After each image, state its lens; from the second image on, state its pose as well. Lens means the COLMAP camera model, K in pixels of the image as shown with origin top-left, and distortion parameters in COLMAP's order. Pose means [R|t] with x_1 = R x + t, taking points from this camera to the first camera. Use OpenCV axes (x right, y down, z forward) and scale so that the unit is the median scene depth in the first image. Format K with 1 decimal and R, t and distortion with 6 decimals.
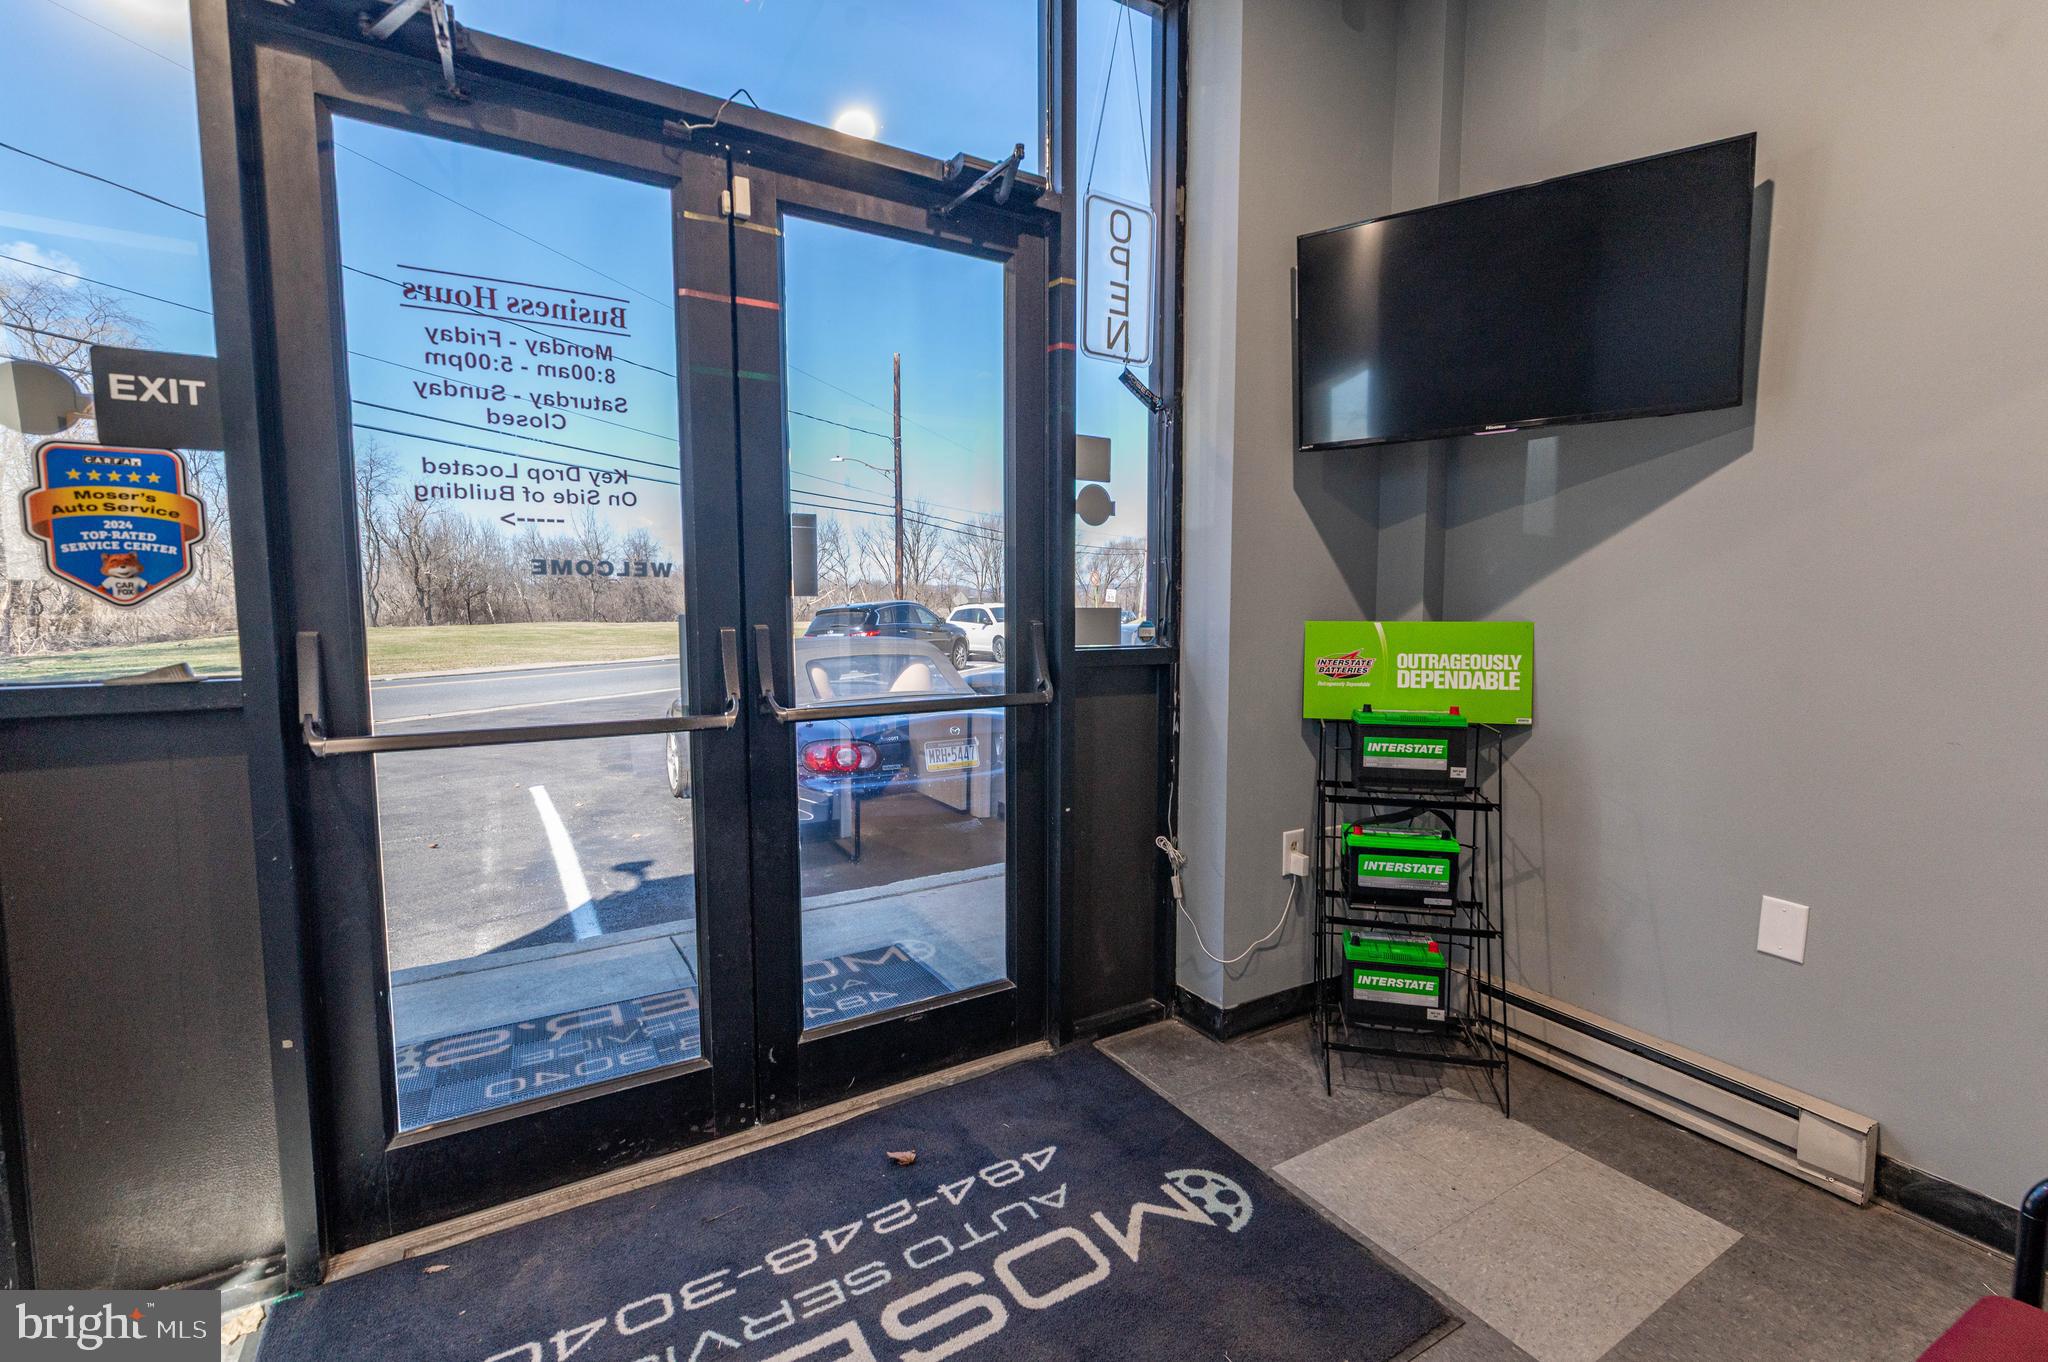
lens RADIAL K [[883.4, 0, 1020.6], [0, 883.4, 707.8], [0, 0, 1]] dist [0.003569, -0.000456]
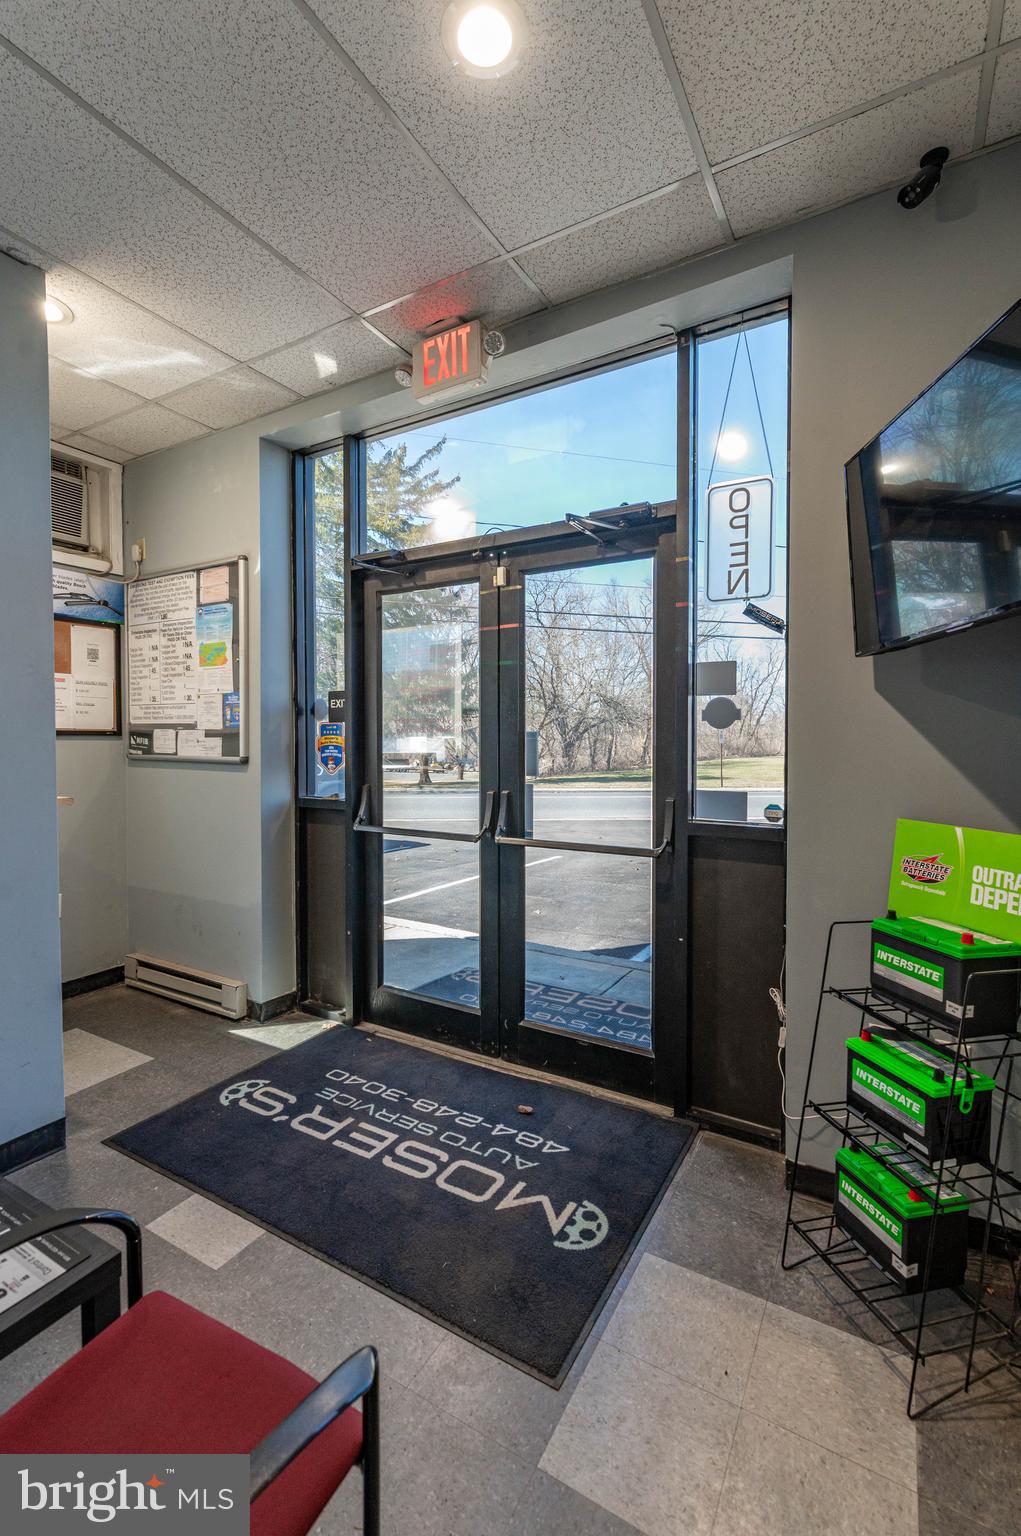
lens RADIAL K [[662.6, 0, 516.8], [0, 662.6, 786.1], [0, 0, 1]] dist [0.003569, -0.000456]
pose [[0.483913, 0.060377, -0.873031, 0.941516], [-0.105471, 0.994369, 0.010307, -0.118824], [0.868737, 0.087092, 0.487556, 0.320191]]
